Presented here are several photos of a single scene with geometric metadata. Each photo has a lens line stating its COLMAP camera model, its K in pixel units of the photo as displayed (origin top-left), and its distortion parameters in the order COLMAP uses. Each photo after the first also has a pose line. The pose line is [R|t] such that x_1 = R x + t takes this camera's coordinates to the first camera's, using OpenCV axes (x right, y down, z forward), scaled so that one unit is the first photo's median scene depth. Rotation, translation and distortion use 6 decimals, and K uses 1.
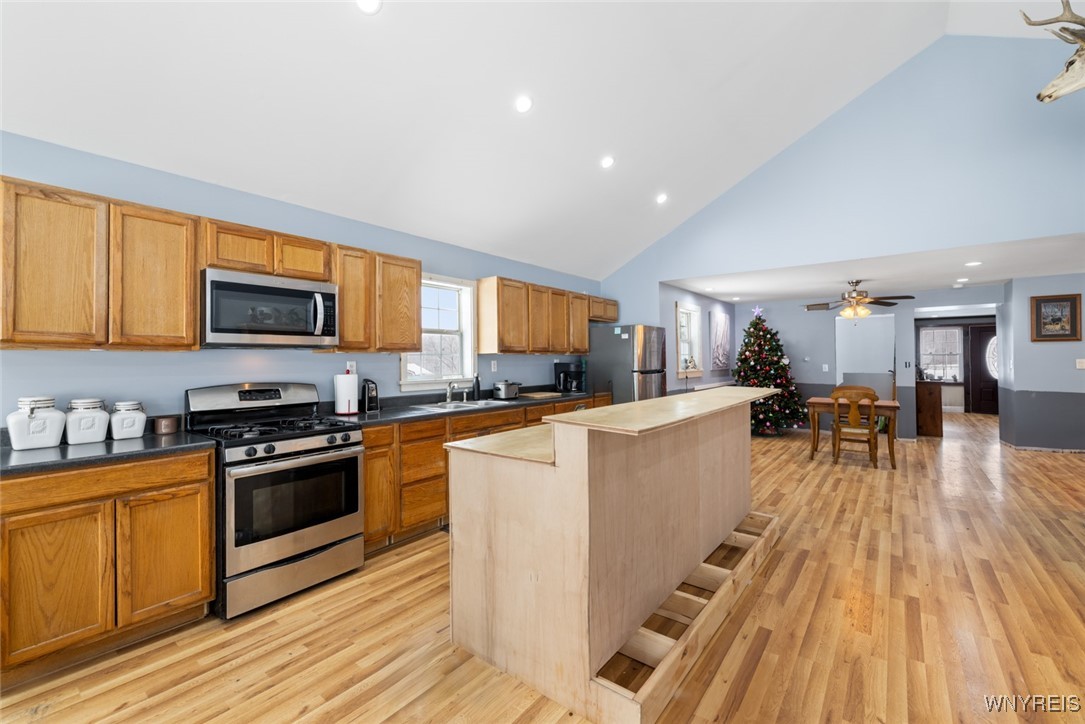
lens RADIAL K [[463.6, 0, 537.4], [0, 463.6, 360.2], [0, 0, 1]] dist [-0.001372, 0.000873]
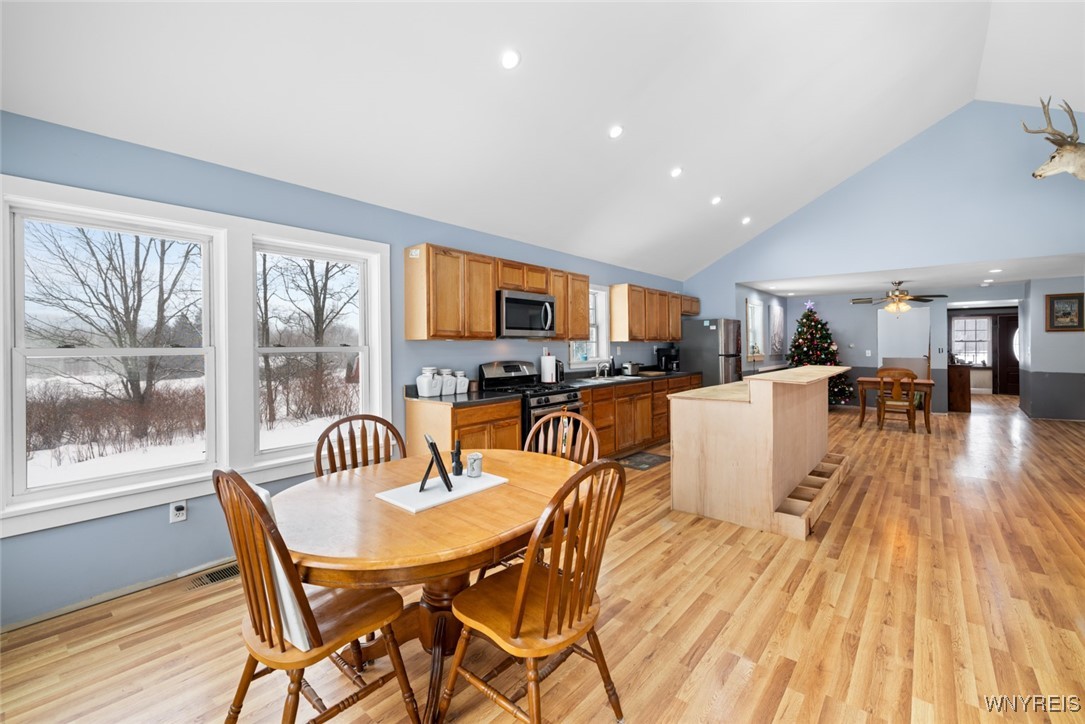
lens RADIAL K [[463.6, 0, 542.9], [0, 463.6, 352.0], [0, 0, 1]] dist [-0.001372, 0.000873]
pose [[0.999467, 0.001560, -0.032619, -0.319100], [-0.001156, 0.999922, 0.012421, -0.000172], [0.032636, -0.012377, 0.999391, -0.386588]]
